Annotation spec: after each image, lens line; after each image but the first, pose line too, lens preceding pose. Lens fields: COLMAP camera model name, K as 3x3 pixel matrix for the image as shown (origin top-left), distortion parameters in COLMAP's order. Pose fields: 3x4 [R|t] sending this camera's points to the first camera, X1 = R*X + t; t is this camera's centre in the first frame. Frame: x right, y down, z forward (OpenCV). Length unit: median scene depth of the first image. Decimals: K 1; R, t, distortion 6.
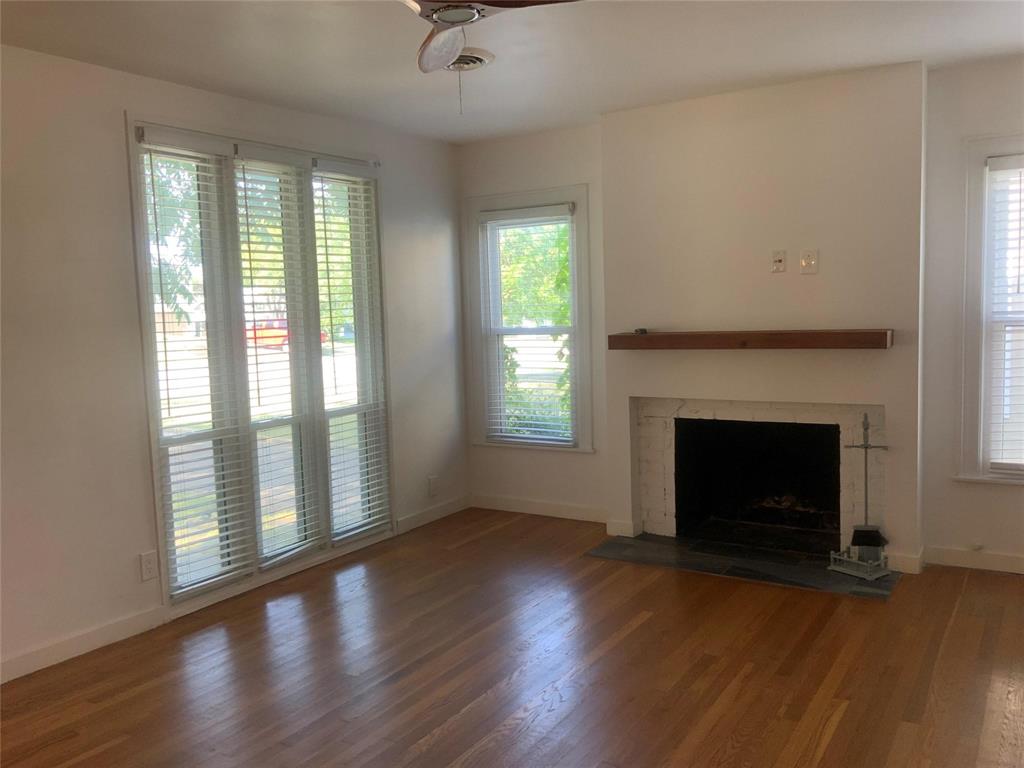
lens RADIAL K [[855.5, 0, 512.0], [0, 855.5, 384.0], [0, 0, 1]] dist [0.131145, -0.217824]
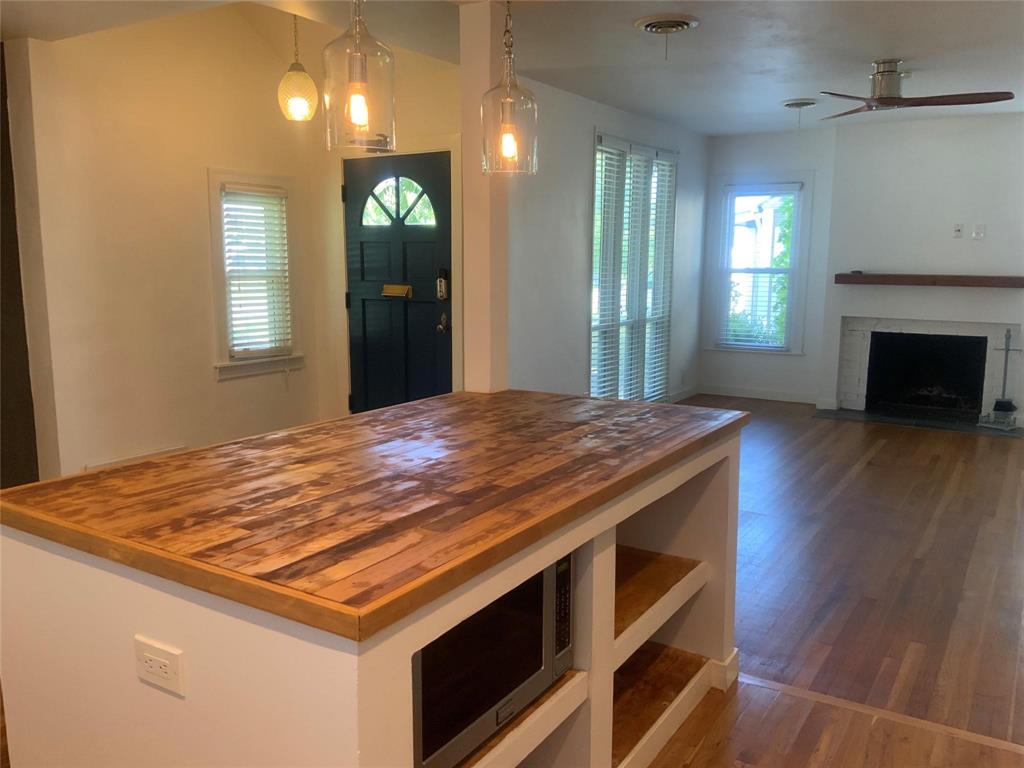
lens RADIAL K [[867.8, 0, 512.0], [0, 867.8, 384.0], [0, 0, 1]] dist [0.002082, -0.014398]
pose [[0.999313, 0.036414, 0.006937, -0.447892], [-0.036782, 0.997302, 0.063522, 0.058129], [-0.004605, -0.063733, 0.997956, -0.519940]]
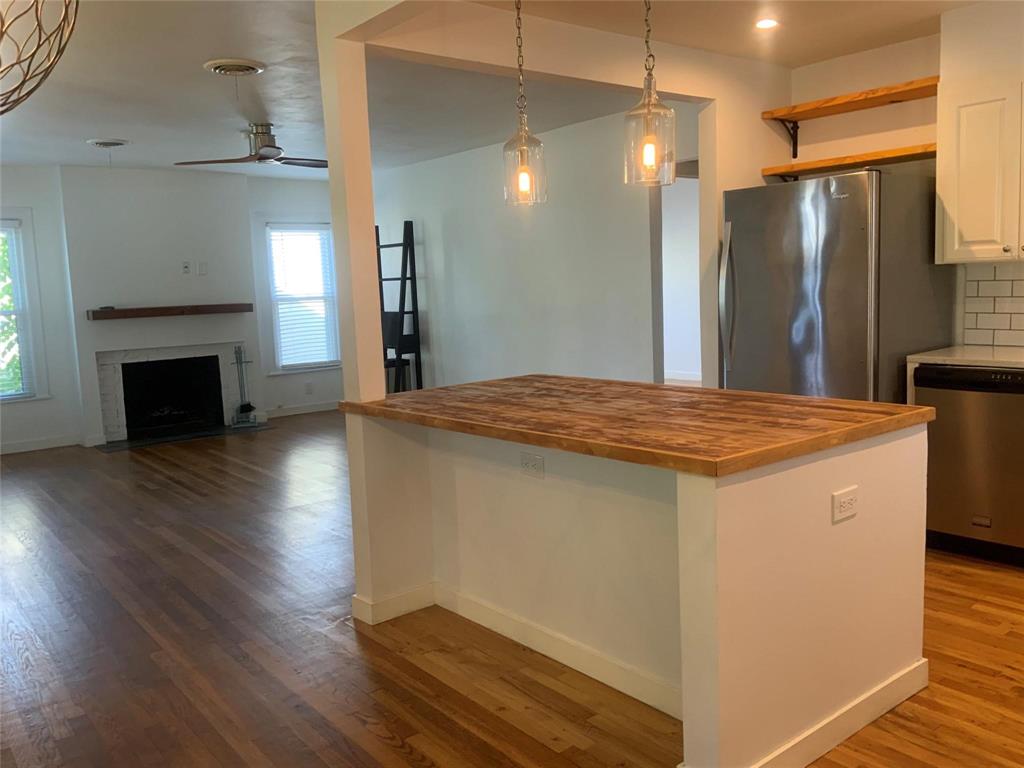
lens RADIAL K [[867.8, 0, 512.0], [0, 867.8, 384.0], [0, 0, 1]] dist [0.002082, -0.014398]
pose [[0.335051, -0.090842, 0.937811, -1.076257], [0.110353, 0.992274, 0.056691, 0.065897], [-0.935715, 0.084496, 0.342487, -0.218090]]
